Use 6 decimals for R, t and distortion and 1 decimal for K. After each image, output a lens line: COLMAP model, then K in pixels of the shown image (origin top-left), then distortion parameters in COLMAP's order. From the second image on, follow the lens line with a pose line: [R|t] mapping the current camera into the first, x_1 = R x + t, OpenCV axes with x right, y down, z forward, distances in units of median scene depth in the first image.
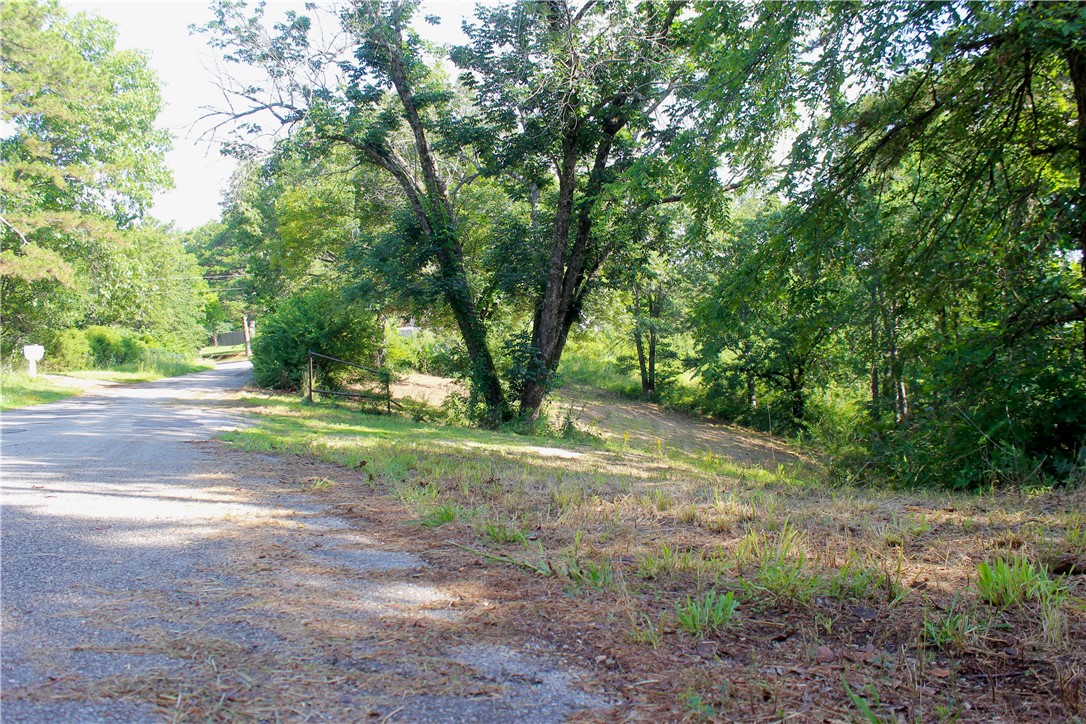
lens RADIAL K [[886.0, 0, 539.4], [0, 886.0, 355.9], [0, 0, 1]] dist [-0.103157, 0.024720]
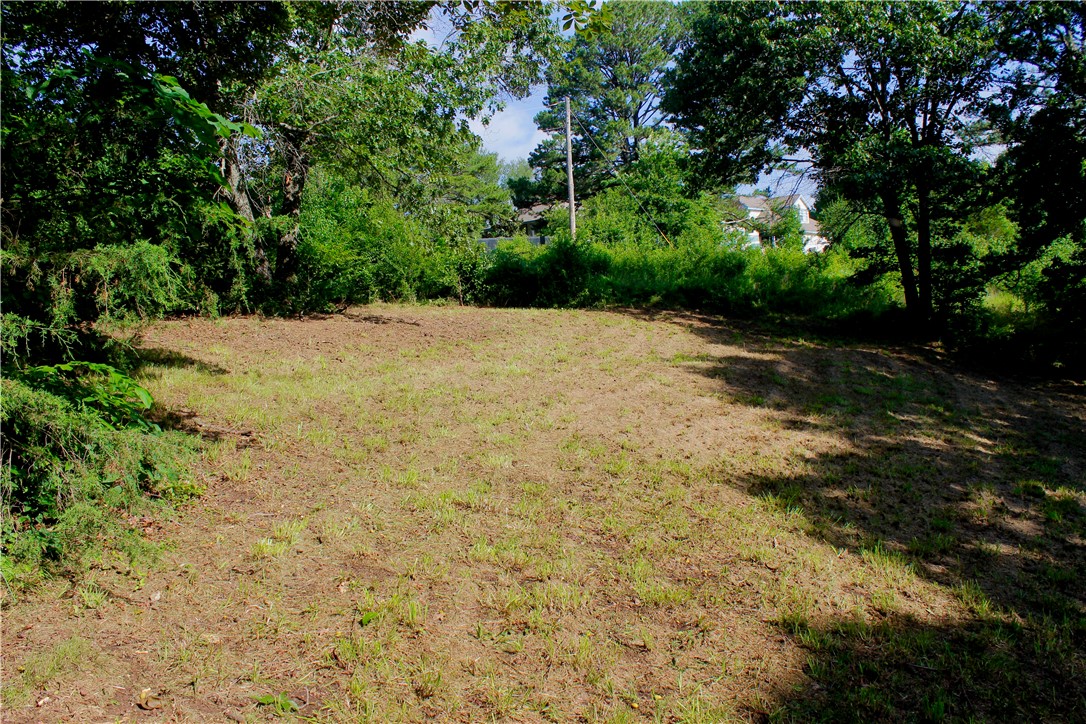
lens RADIAL K [[886.0, 0, 542.5], [0, 886.0, 360.6], [0, 0, 1]] dist [-0.103157, 0.024720]
pose [[0.961149, -0.040522, -0.273039, 0.053357], [0.054972, 0.997452, 0.045479, 0.031461], [0.270500, -0.058722, 0.960927, 0.488956]]
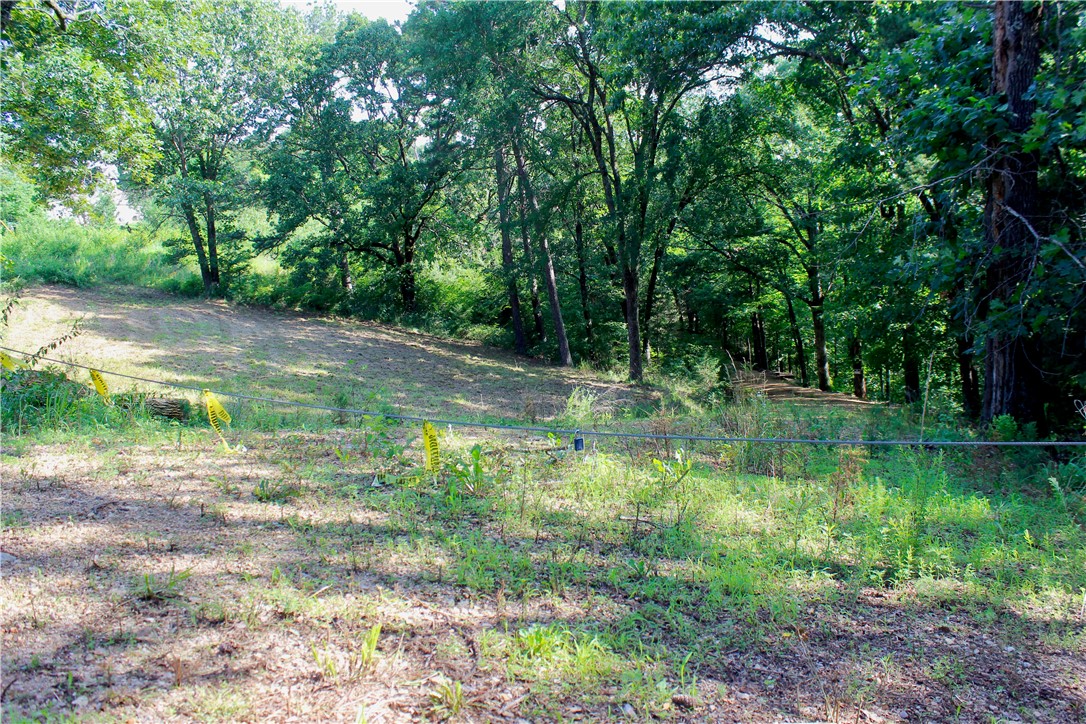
lens RADIAL K [[886.0, 0, 536.4], [0, 886.0, 350.2], [0, 0, 1]] dist [-0.103157, 0.024720]
pose [[0.886648, -0.126765, 0.444731, 0.032162], [0.073453, 0.988092, 0.135201, 0.016339], [-0.456574, -0.087209, 0.885401, 0.223597]]
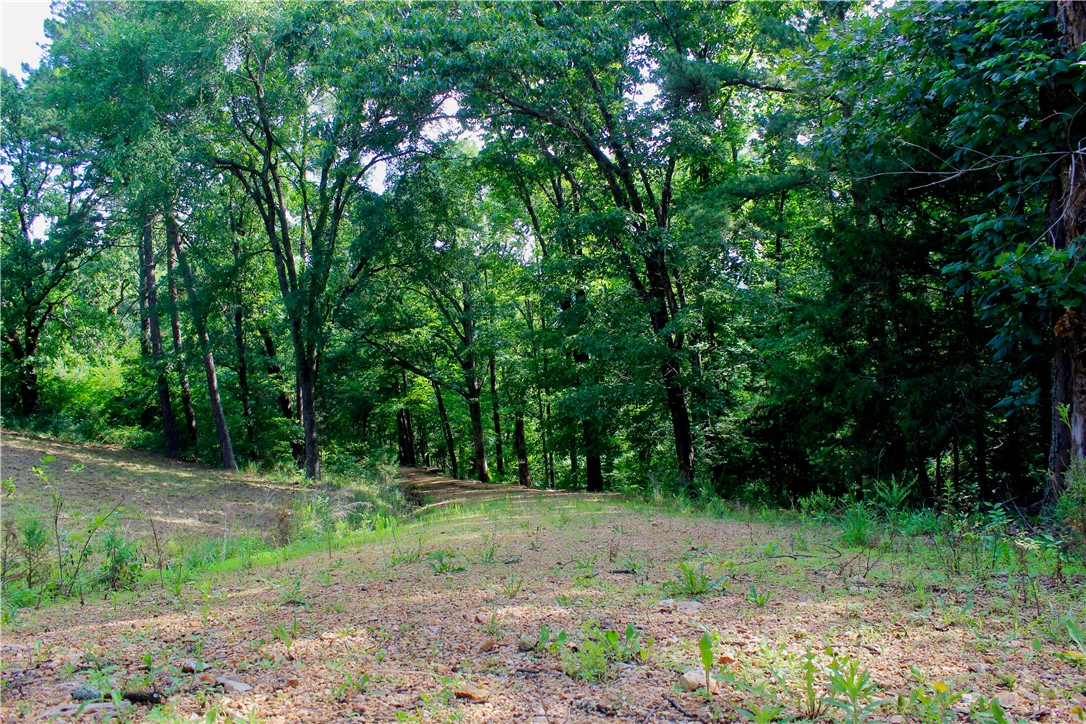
lens RADIAL K [[886.0, 0, 545.5], [0, 886.0, 365.1], [0, 0, 1]] dist [-0.103157, 0.024720]
pose [[0.634878, -0.089308, 0.767434, 0.037438], [0.056246, 0.996004, 0.069376, 0.020230], [-0.770563, -0.000880, 0.637364, 0.254540]]
